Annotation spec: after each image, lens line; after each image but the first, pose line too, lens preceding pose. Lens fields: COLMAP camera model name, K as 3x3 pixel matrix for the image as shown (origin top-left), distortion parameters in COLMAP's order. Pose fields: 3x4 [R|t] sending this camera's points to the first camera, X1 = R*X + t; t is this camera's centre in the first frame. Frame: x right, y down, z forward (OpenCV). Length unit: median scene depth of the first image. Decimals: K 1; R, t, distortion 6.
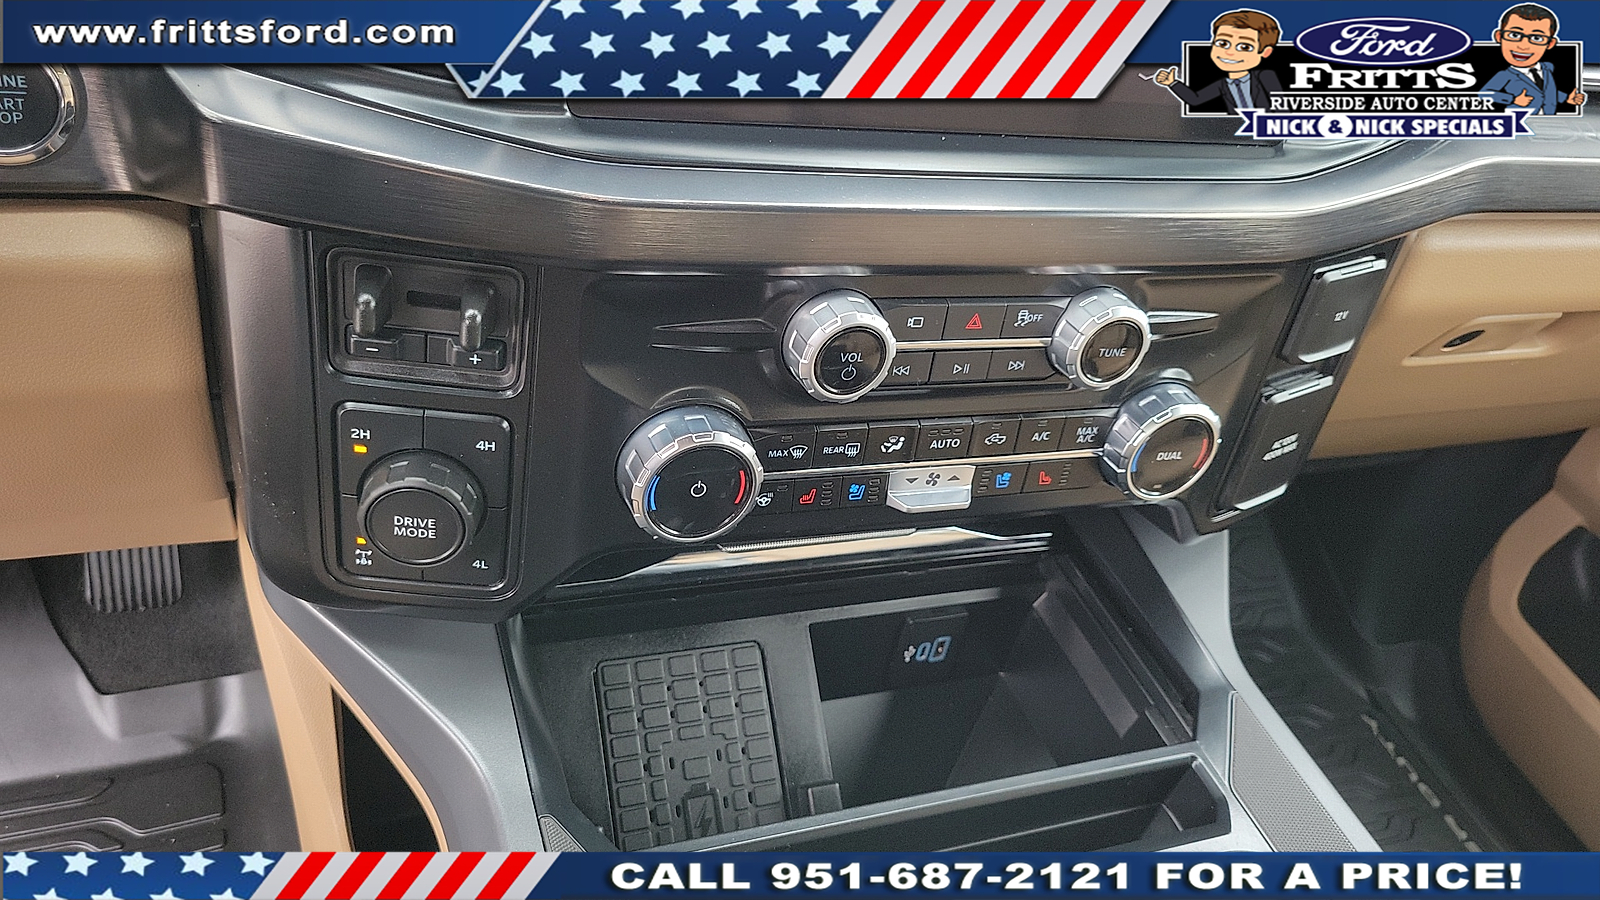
lens RADIAL K [[1199.8, 0, 800.0], [0, 1199.8, 450.0], [0, 0, 1]] dist [0.017546, -0.001943]
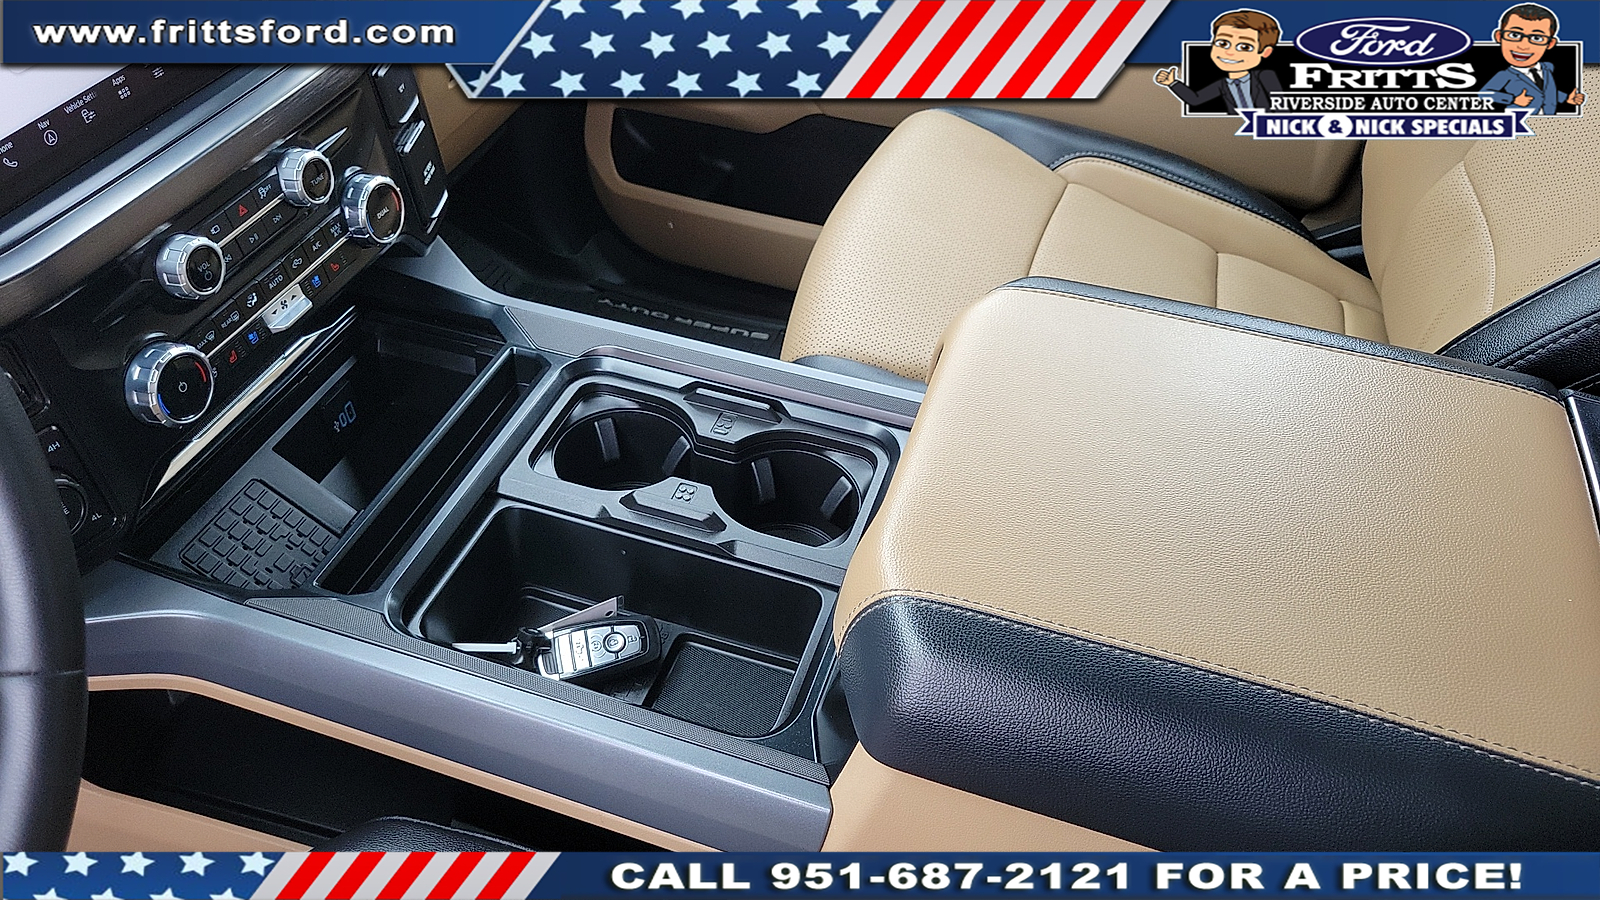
lens RADIAL K [[1199.8, 0, 800.0], [0, 1199.8, 450.0], [0, 0, 1]] dist [0.017546, -0.001943]
pose [[0.610488, -0.660231, 0.437492, -0.308512], [0.569818, 0.749776, 0.336368, 0.021378], [-0.550102, 0.043942, 0.833940, -0.754849]]
